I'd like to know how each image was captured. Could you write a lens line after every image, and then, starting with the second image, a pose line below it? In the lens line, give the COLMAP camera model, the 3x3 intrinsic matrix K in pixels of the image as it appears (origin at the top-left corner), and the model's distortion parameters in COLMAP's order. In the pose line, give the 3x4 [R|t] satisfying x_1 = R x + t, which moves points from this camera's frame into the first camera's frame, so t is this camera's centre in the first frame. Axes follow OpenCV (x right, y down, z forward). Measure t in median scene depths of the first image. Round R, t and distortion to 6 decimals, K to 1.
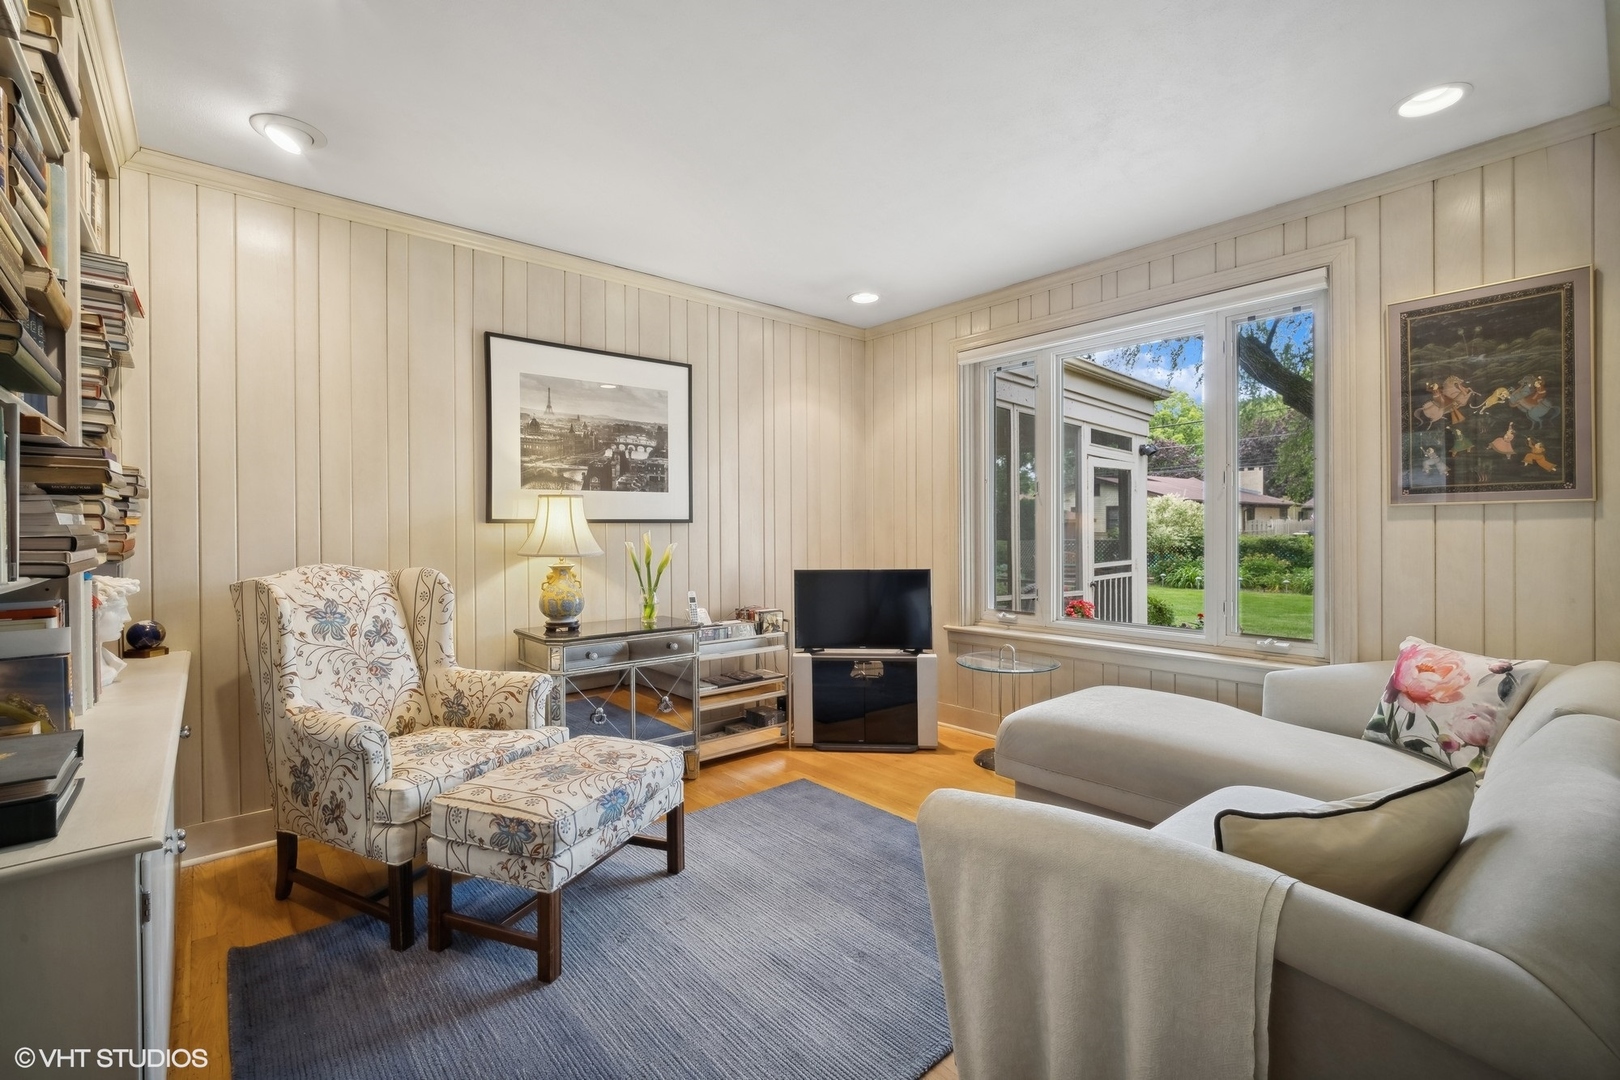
lens RADIAL K [[704.6, 0, 800.8], [0, 704.6, 532.1], [0, 0, 1]] dist [-0.017422, 0.005973]
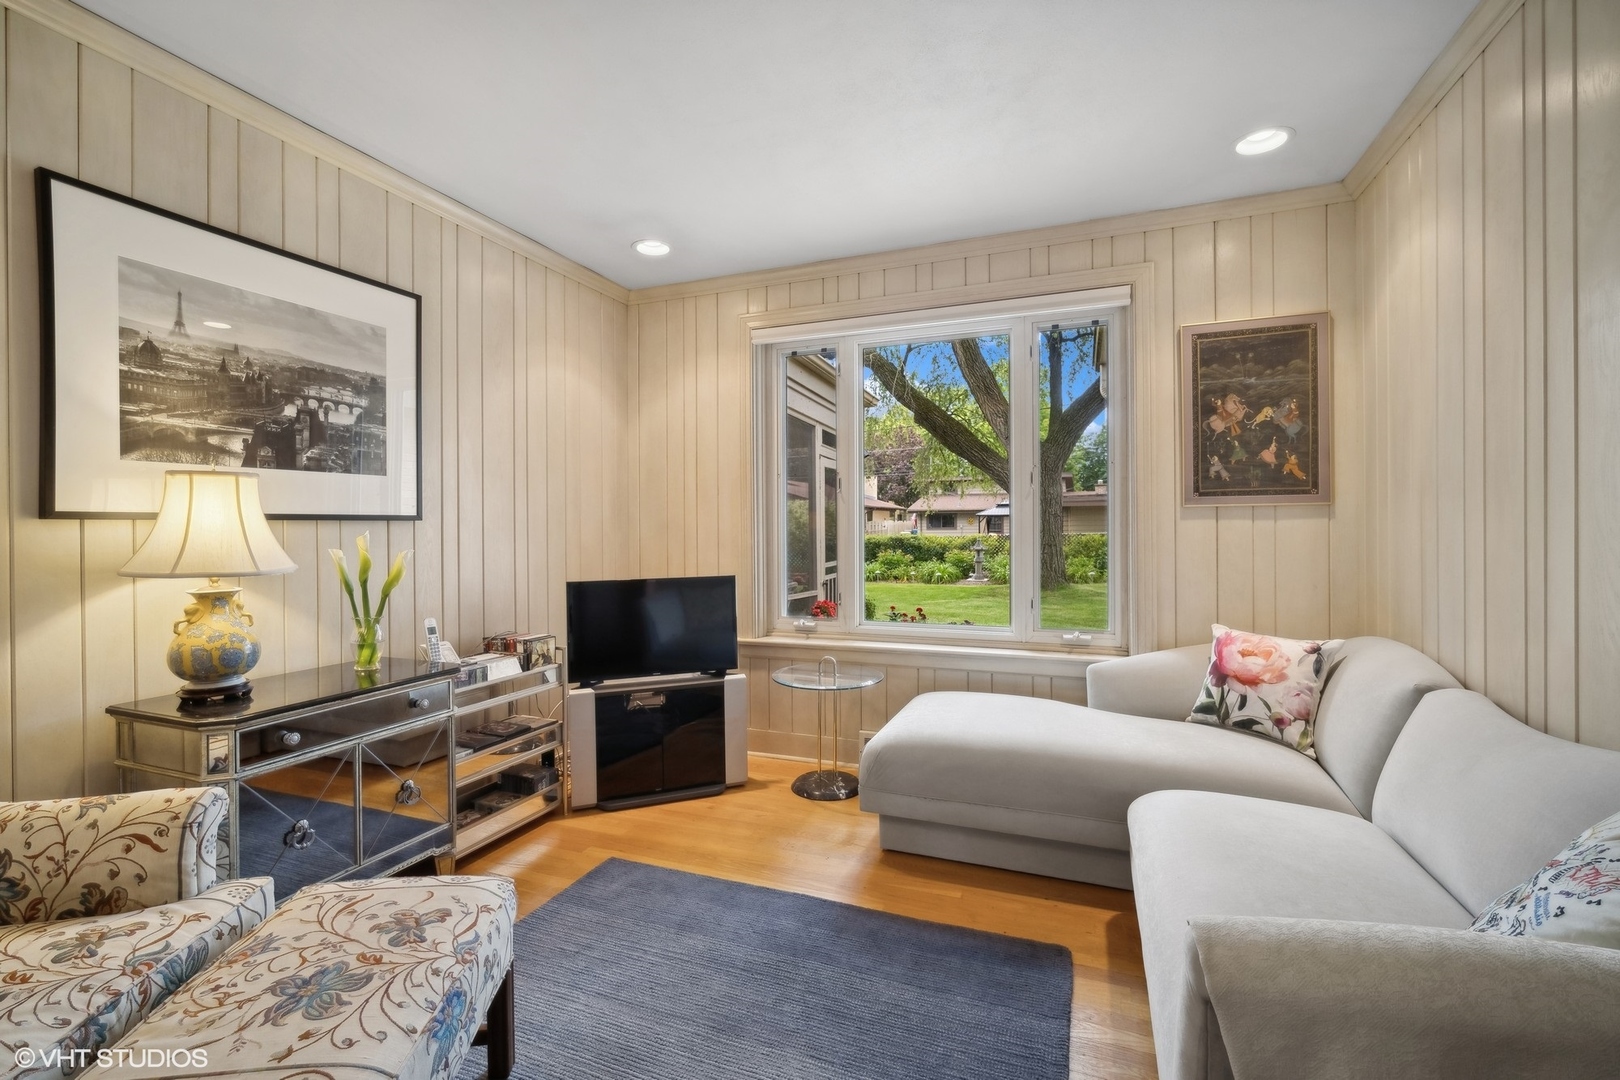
lens RADIAL K [[704.6, 0, 800.8], [0, 704.6, 532.1], [0, 0, 1]] dist [-0.017422, 0.005973]
pose [[0.883367, -0.003915, 0.468666, -0.175339], [0.004291, 0.999991, 0.000265, -0.000356], [-0.468663, 0.001777, 0.883375, 0.240724]]
